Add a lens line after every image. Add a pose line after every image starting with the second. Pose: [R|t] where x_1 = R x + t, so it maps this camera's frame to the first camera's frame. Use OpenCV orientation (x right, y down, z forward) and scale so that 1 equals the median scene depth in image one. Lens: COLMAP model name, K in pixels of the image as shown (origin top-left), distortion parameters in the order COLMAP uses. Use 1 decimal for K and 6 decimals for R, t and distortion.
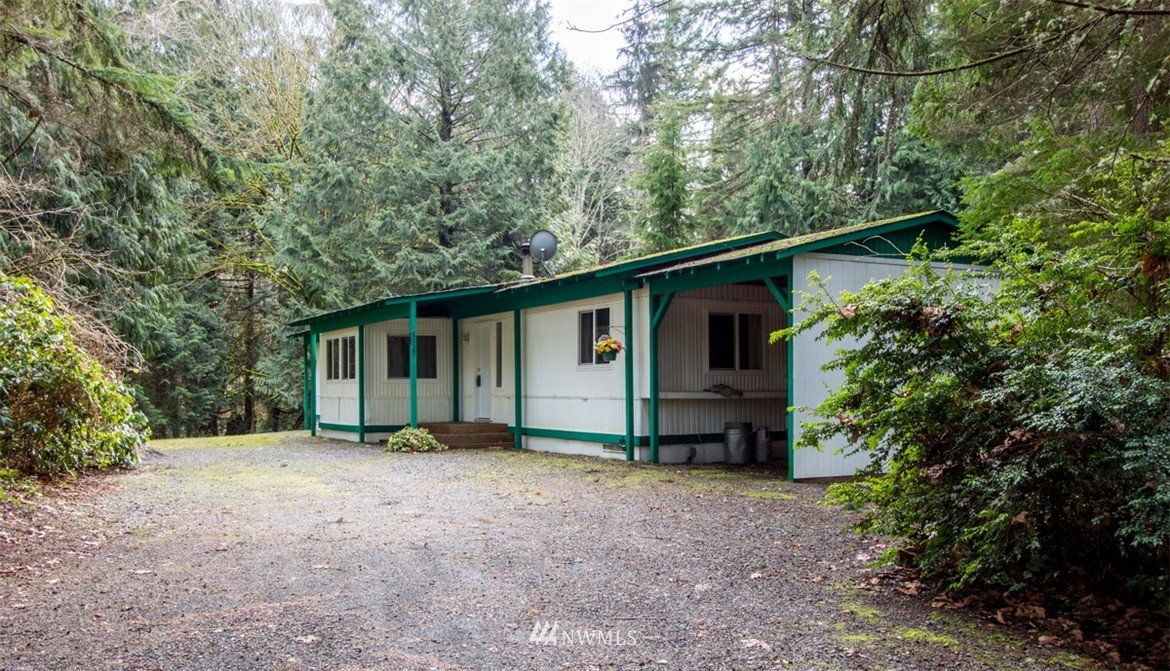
lens RADIAL K [[1066.6, 0, 584.8], [0, 1066.6, 336.6], [0, 0, 1]] dist [0.016490, 0.004997]
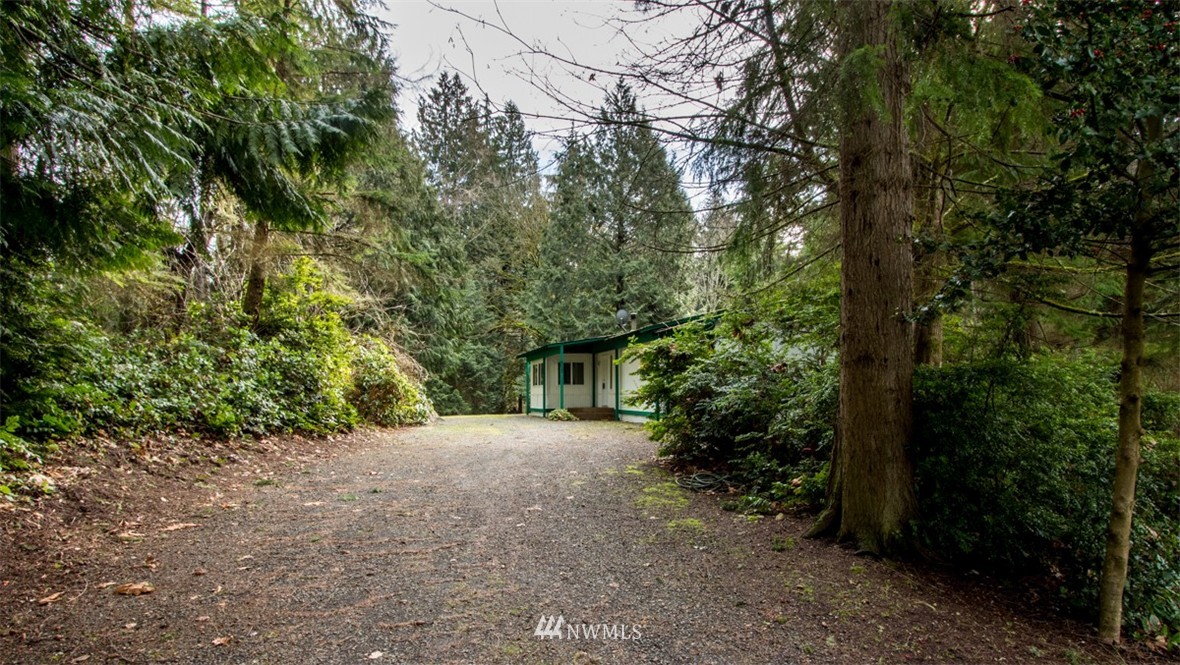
lens RADIAL K [[657.3, 0, 589.8], [0, 657.3, 333.3], [0, 0, 1]] dist [-0.000693, -0.000001]
pose [[0.975587, -0.017055, -0.218952, 0.132587], [0.007219, 0.998932, -0.045643, 0.000735], [0.219496, 0.042948, 0.974668, -0.156974]]
